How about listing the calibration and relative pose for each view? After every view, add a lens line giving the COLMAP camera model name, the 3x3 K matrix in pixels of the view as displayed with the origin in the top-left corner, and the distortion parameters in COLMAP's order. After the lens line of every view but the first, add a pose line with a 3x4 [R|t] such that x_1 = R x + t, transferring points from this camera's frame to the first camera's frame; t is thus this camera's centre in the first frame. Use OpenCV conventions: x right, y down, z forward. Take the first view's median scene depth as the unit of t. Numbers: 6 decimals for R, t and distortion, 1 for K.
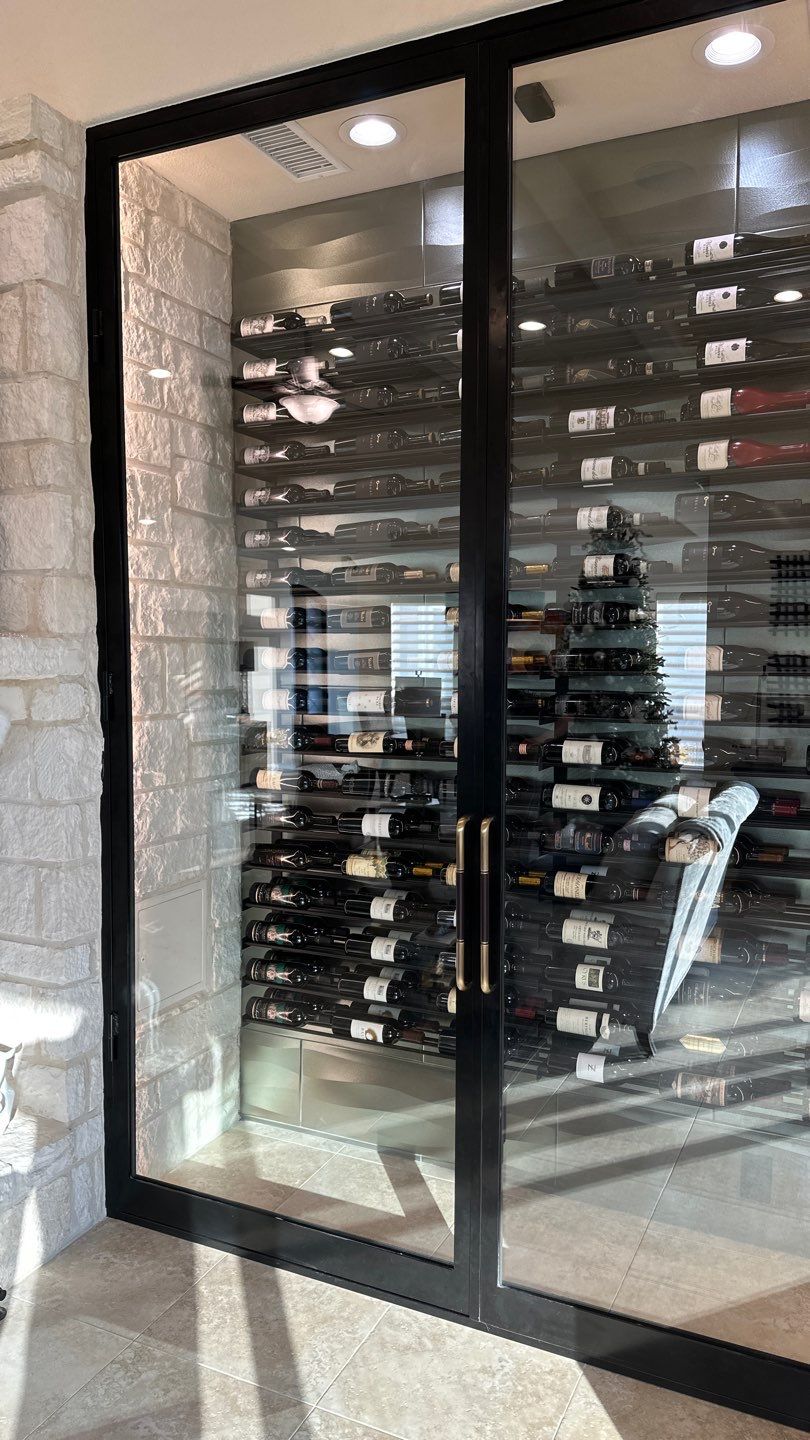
lens RADIAL K [[991.3, 0, 406.4], [0, 991.3, 758.7], [0, 0, 1]] dist [0.002724, -0.035528]
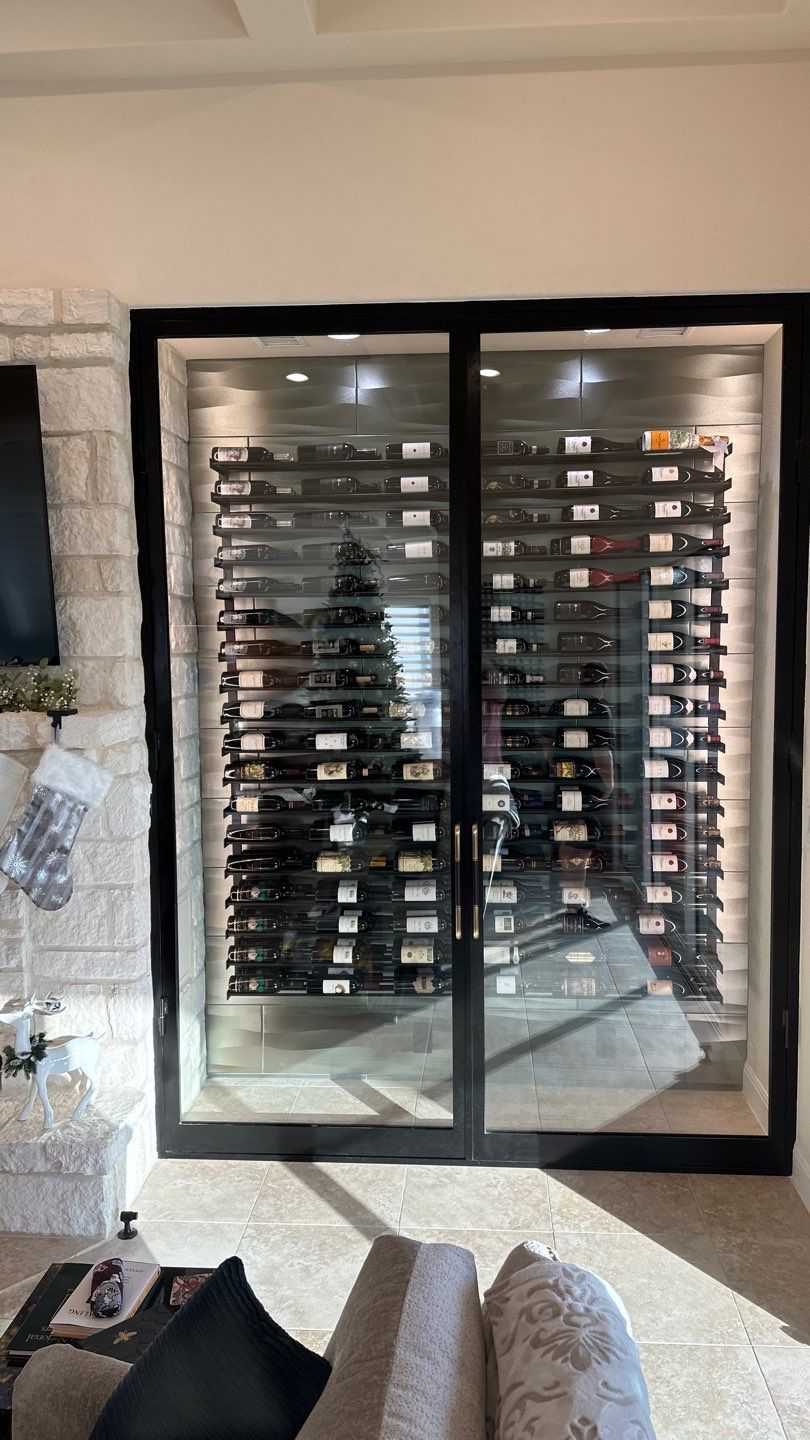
lens RADIAL K [[991.3, 0, 406.4], [0, 991.3, 758.7], [0, 0, 1]] dist [0.002724, -0.035528]
pose [[0.930640, -0.058294, 0.361264, -0.482666], [0.051860, 0.998276, 0.027489, -0.074620], [-0.362244, -0.006848, 0.932058, -0.324762]]
